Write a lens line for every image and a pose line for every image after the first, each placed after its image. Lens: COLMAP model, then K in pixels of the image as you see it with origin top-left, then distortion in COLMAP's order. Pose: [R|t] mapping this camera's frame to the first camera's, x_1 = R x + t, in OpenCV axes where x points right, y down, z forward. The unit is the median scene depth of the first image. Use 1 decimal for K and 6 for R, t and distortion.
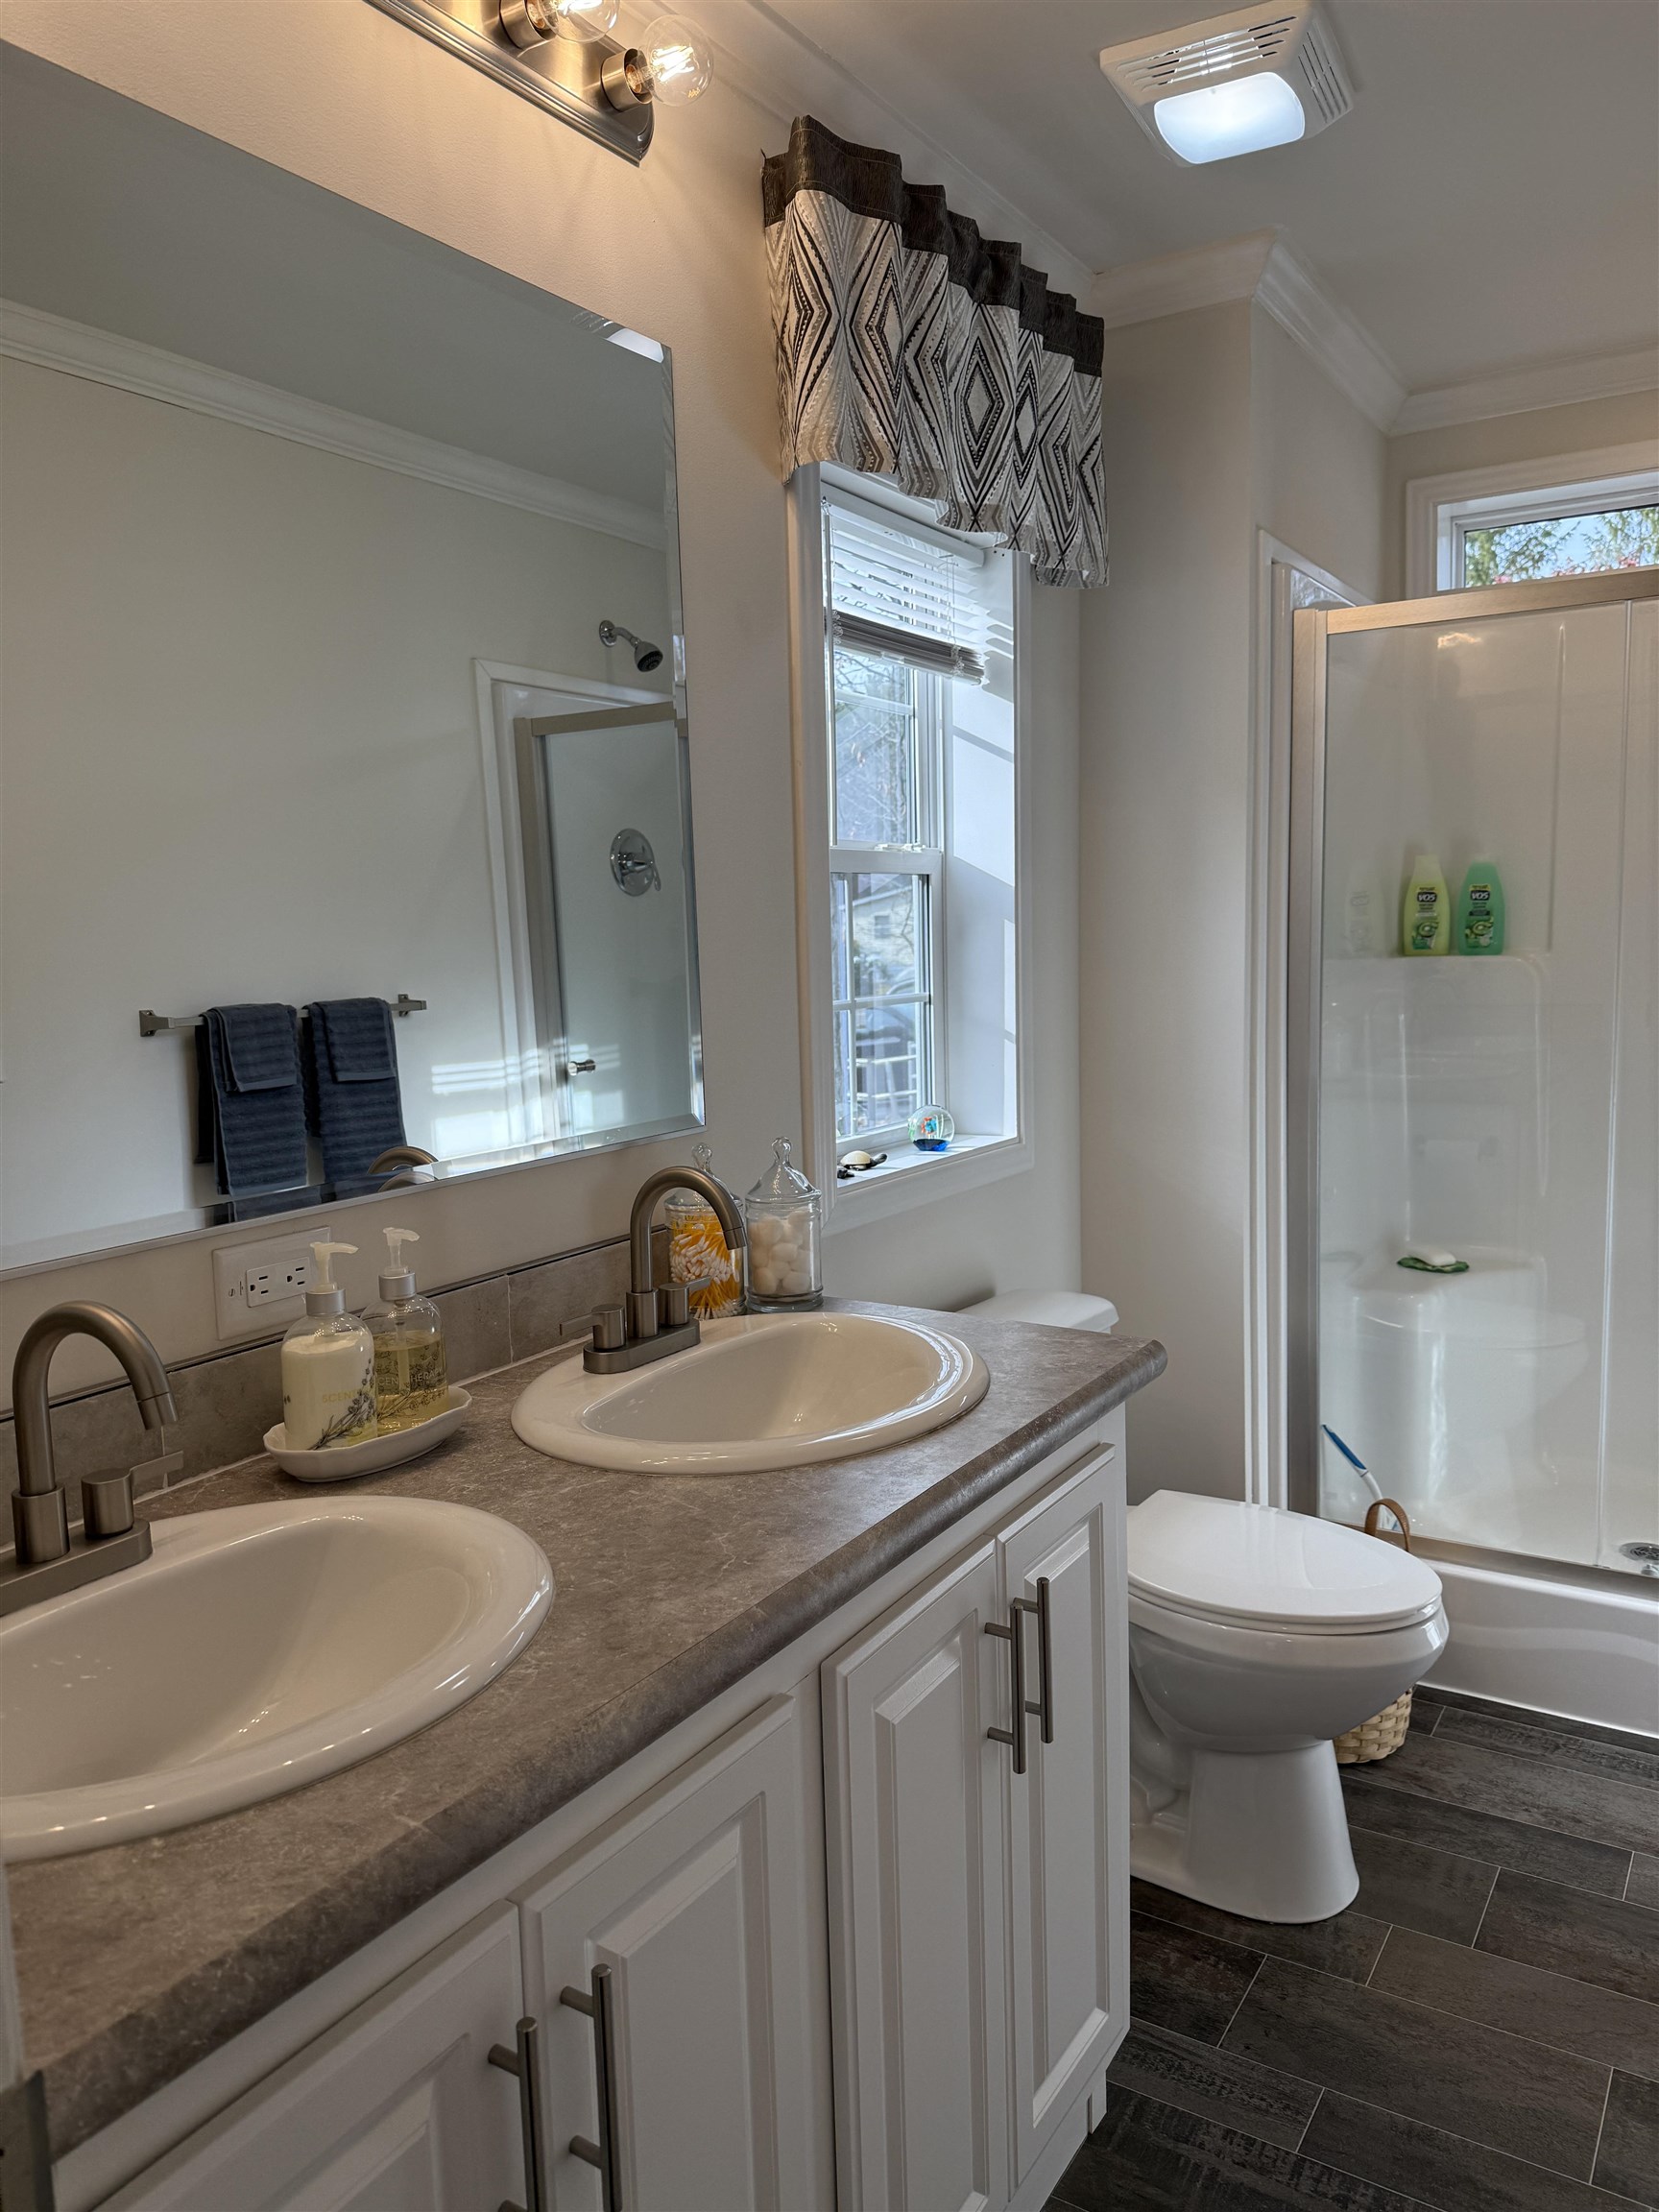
lens RADIAL K [[1578.1, 0, 823.8], [0, 1578.1, 1107.0], [0, 0, 1]] dist [0.052426, -0.066046]
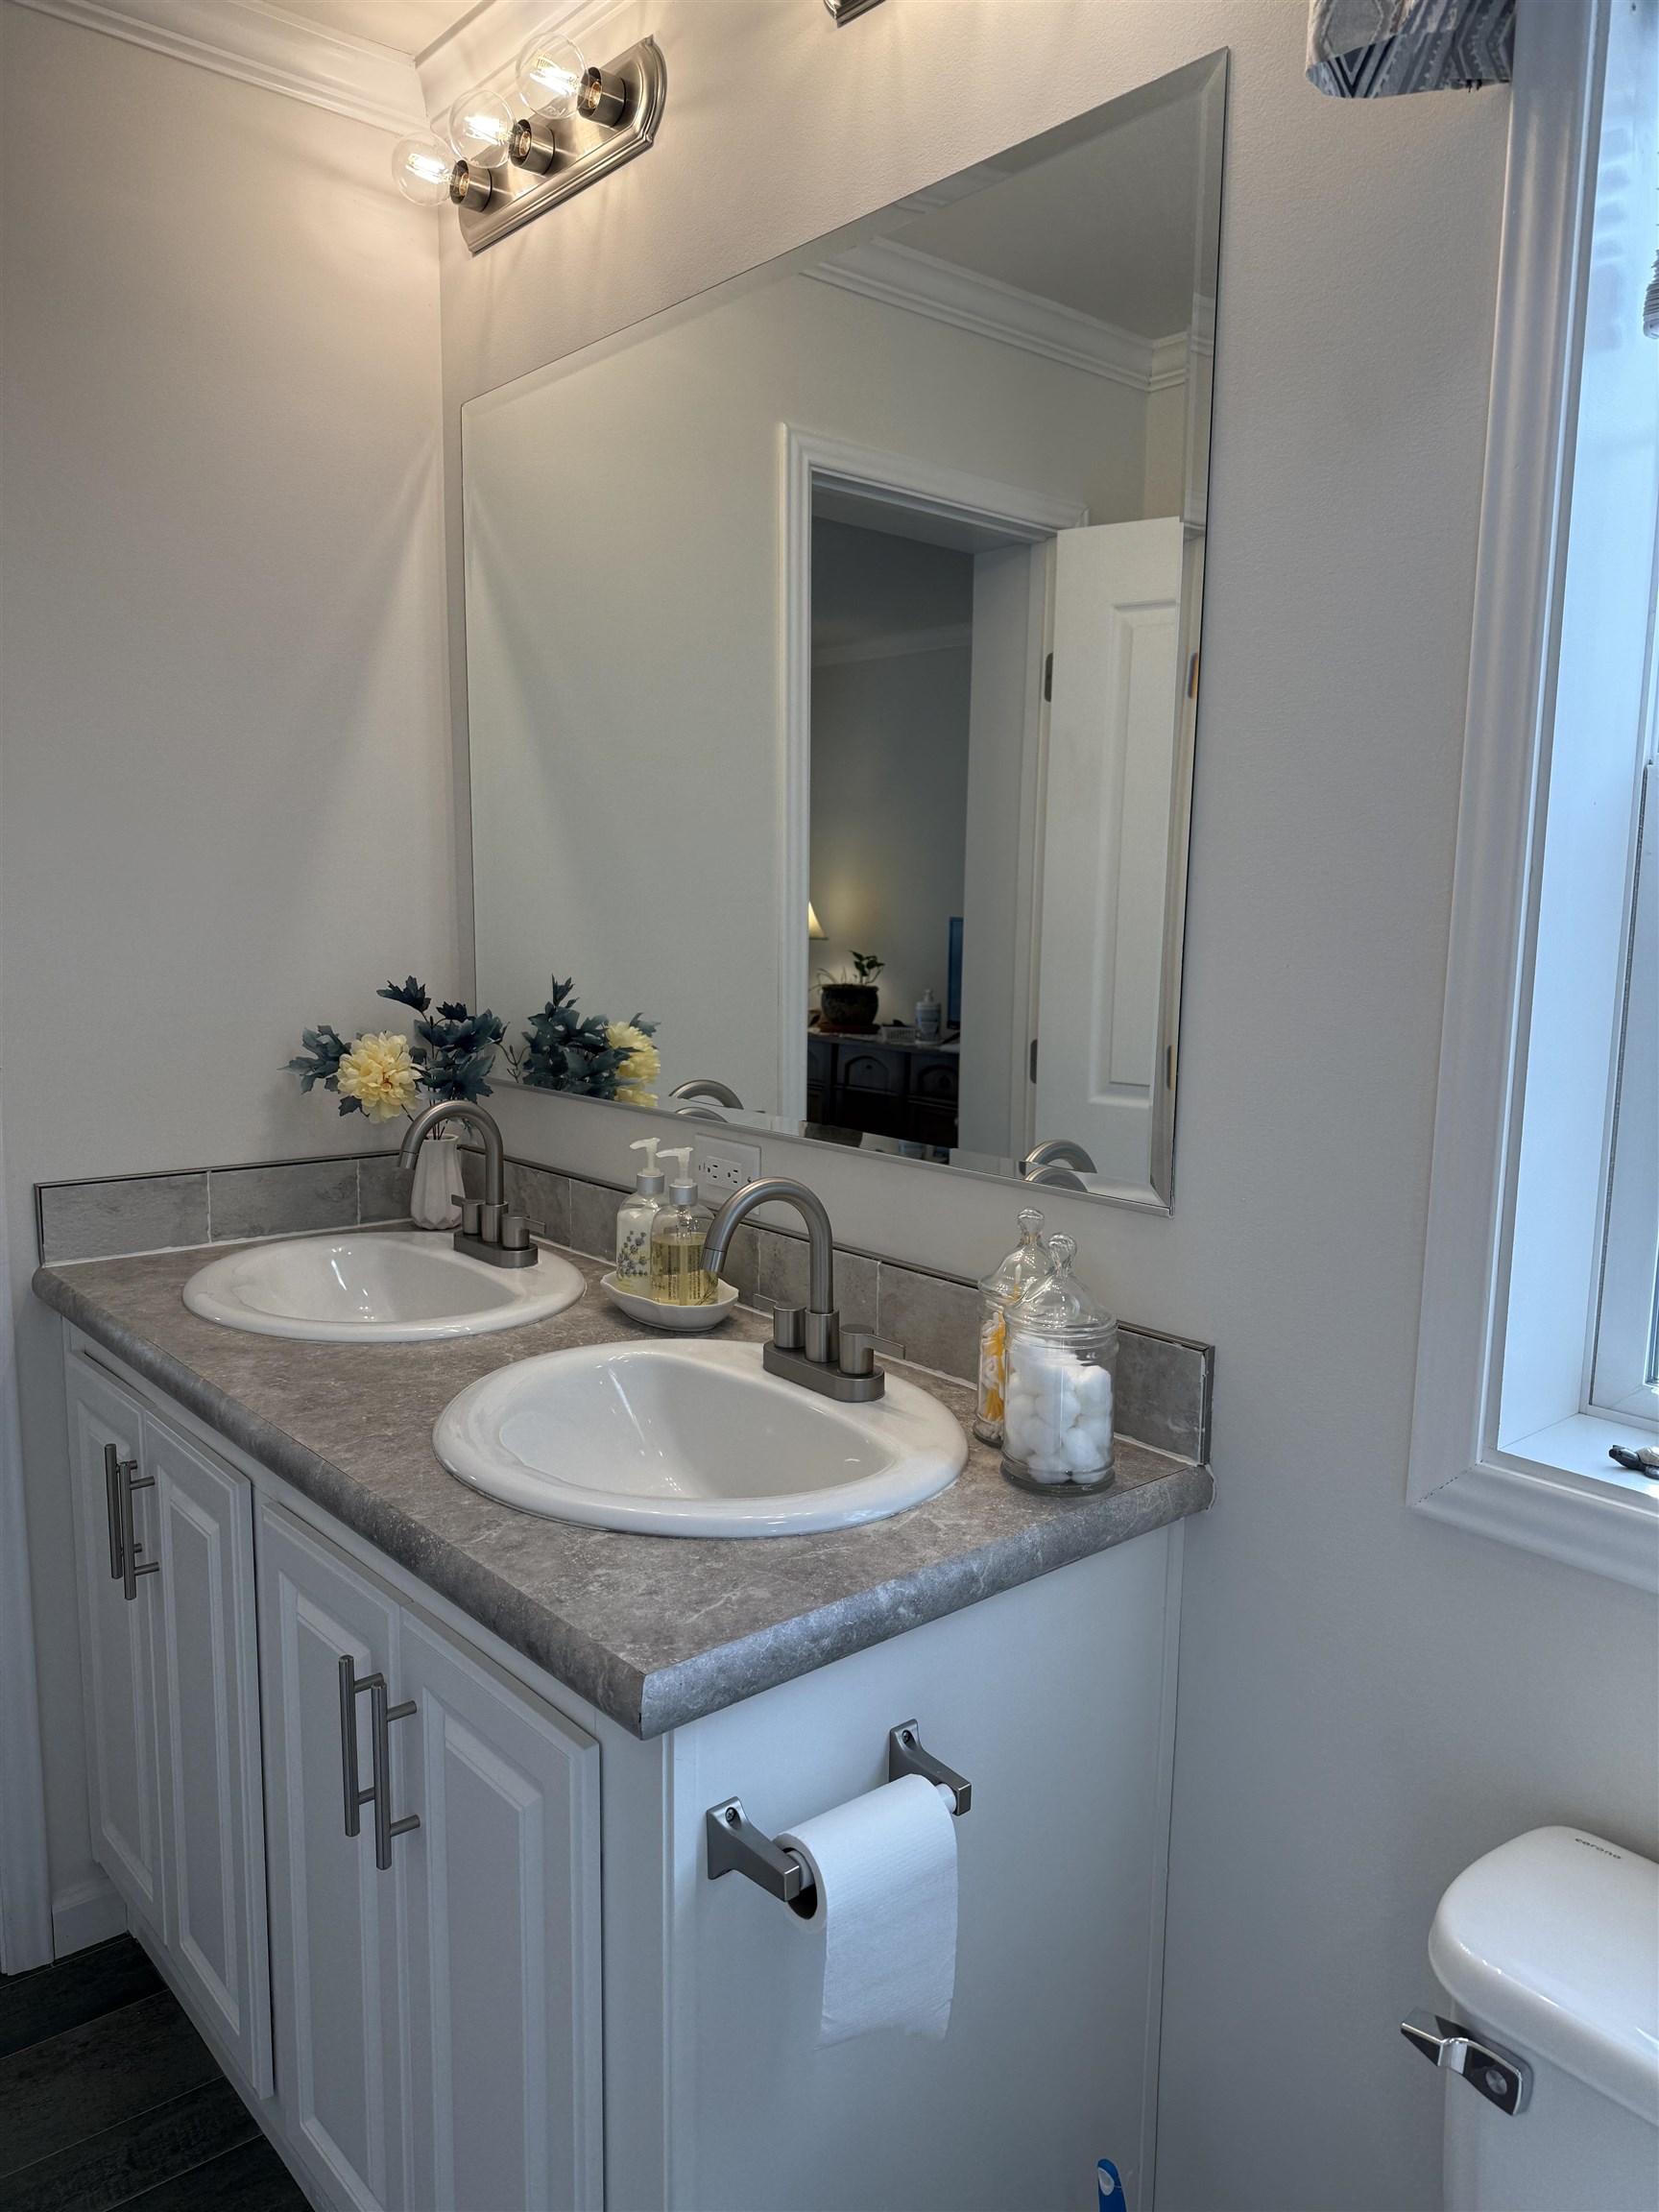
lens RADIAL K [[1578.1, 0, 837.1], [0, 1578.1, 1108.5], [0, 0, 1]] dist [0.052426, -0.066046]
pose [[-0.294873, 0.157412, -0.942482, 0.555387], [-0.113253, 0.973628, 0.198047, -0.136262], [0.948801, 0.165138, -0.269269, 0.955141]]
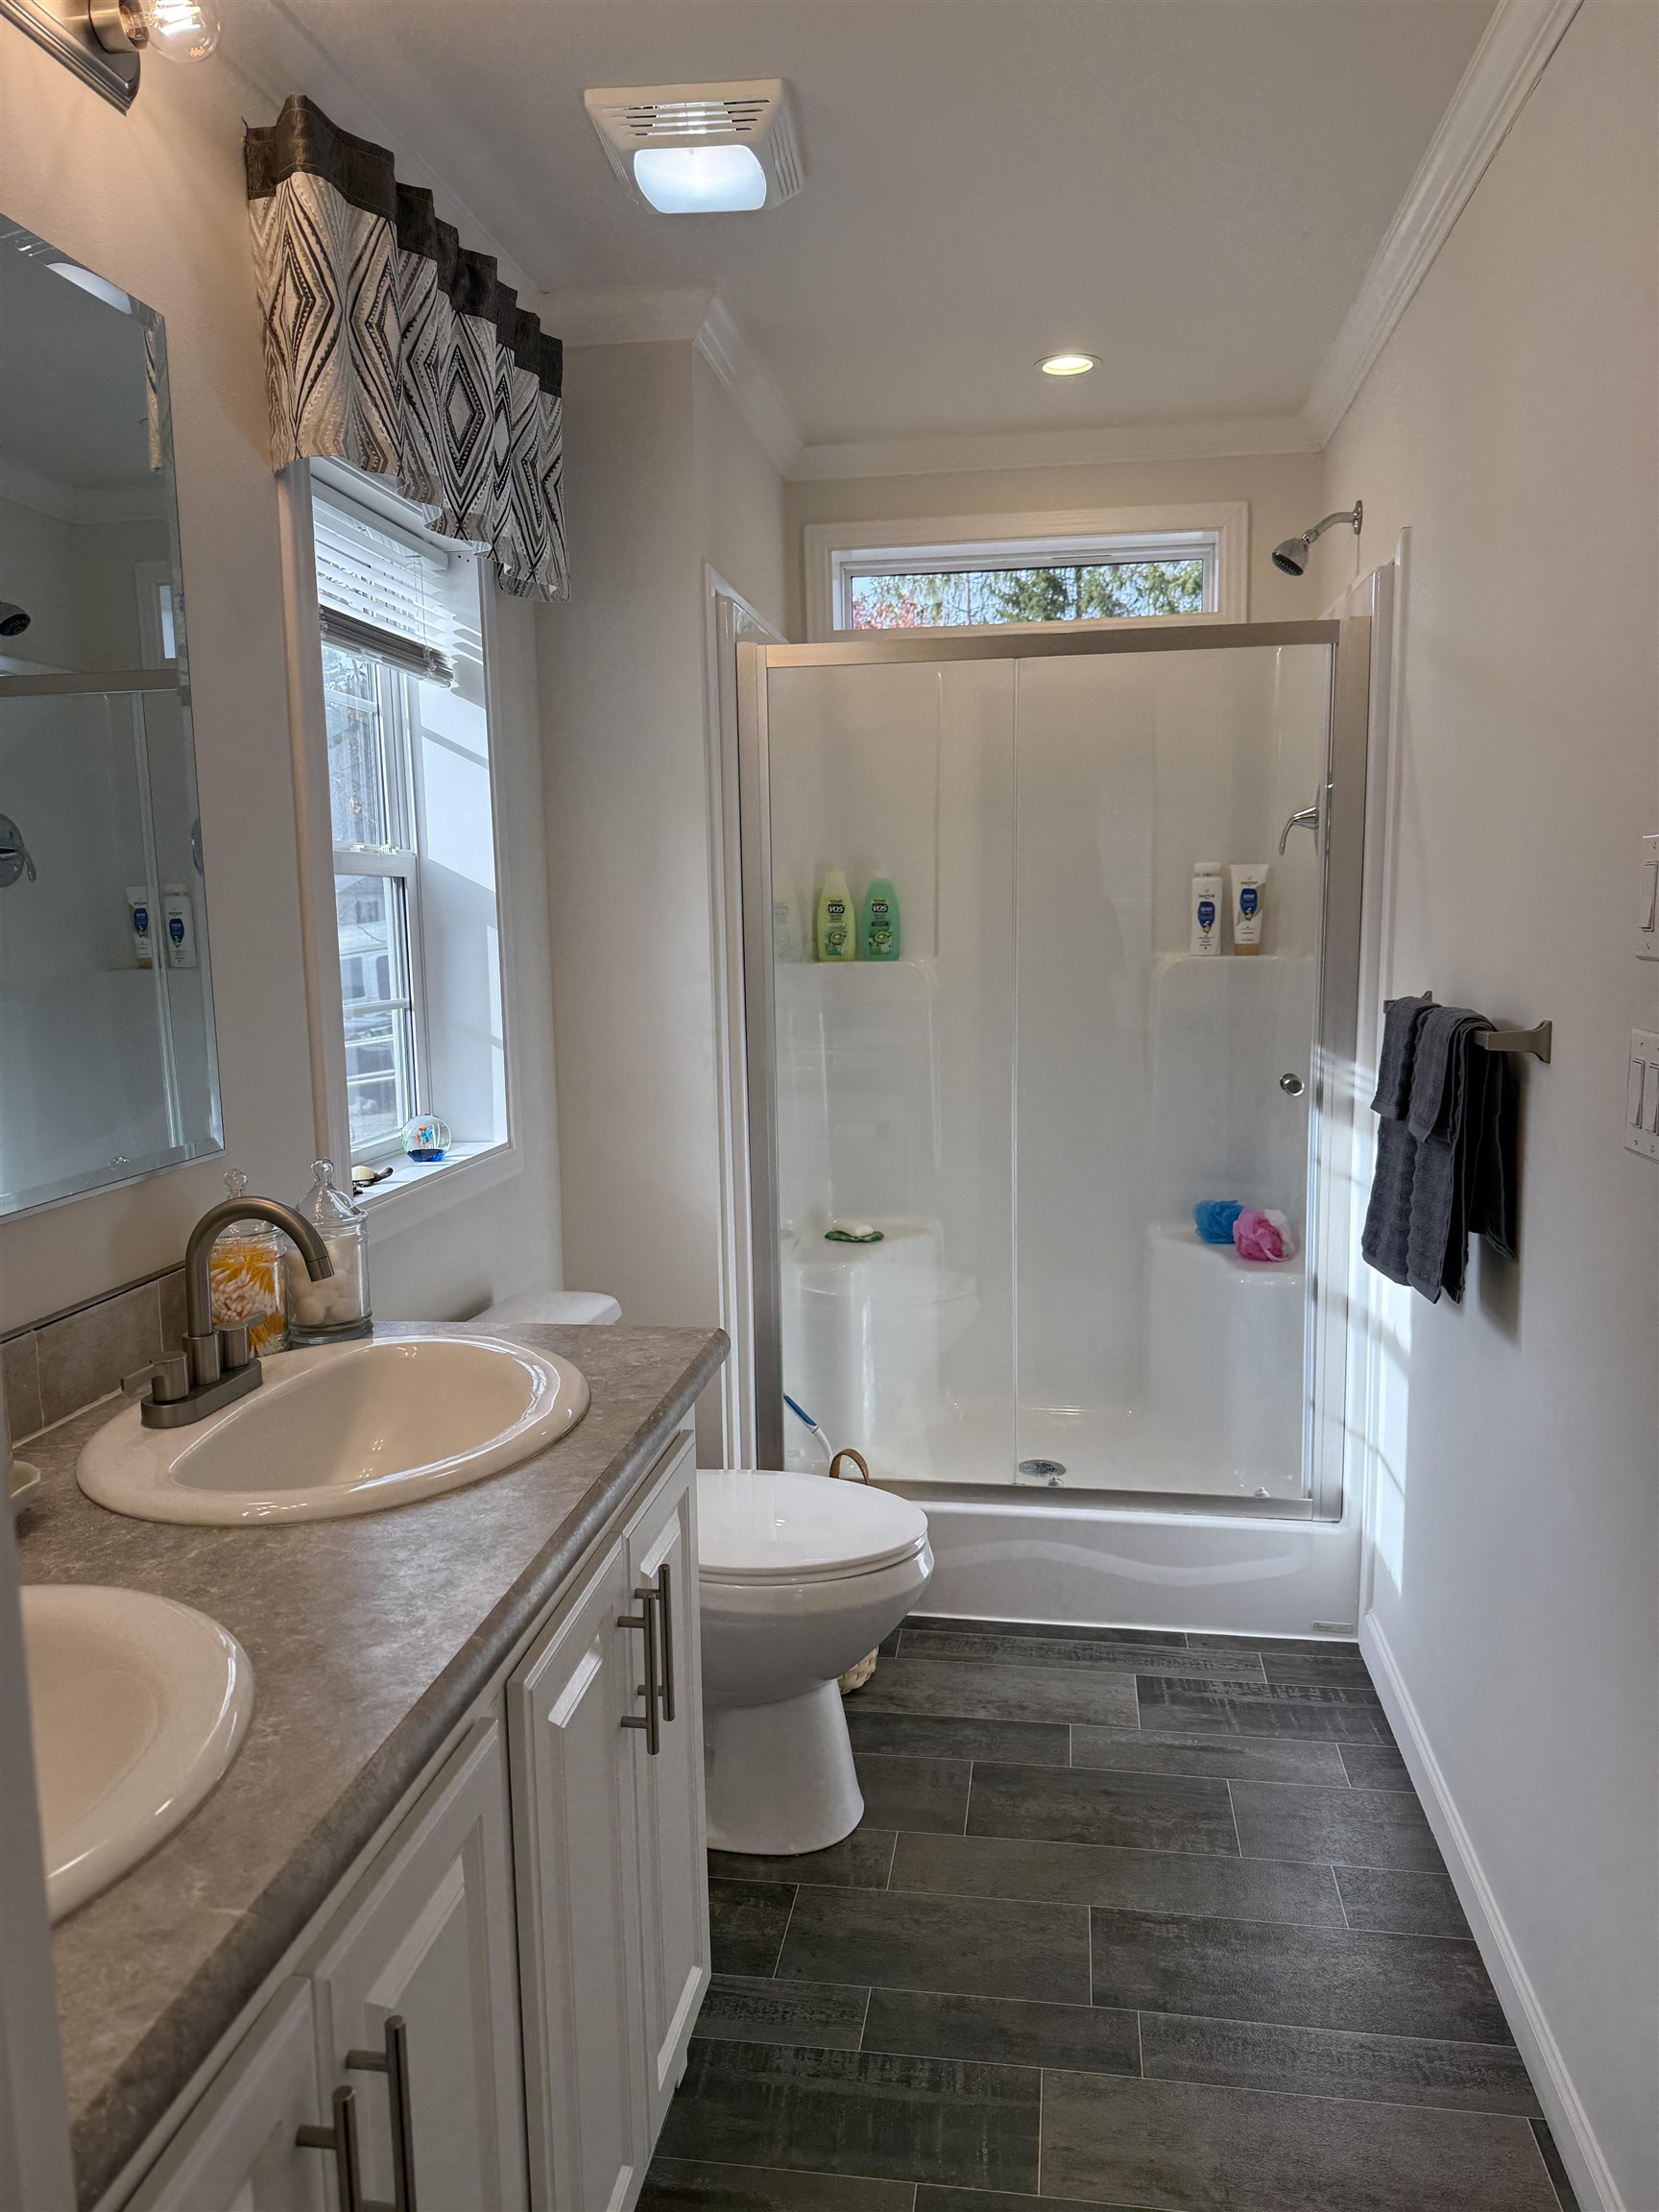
lens RADIAL K [[1578.1, 0, 852.1], [0, 1578.1, 1104.3], [0, 0, 1]] dist [0.052426, -0.066046]
pose [[0.910634, -0.038441, 0.411423, -0.114758], [0.036856, 0.999251, 0.011787, -0.011845], [-0.411568, 0.004430, 0.911368, -0.008790]]
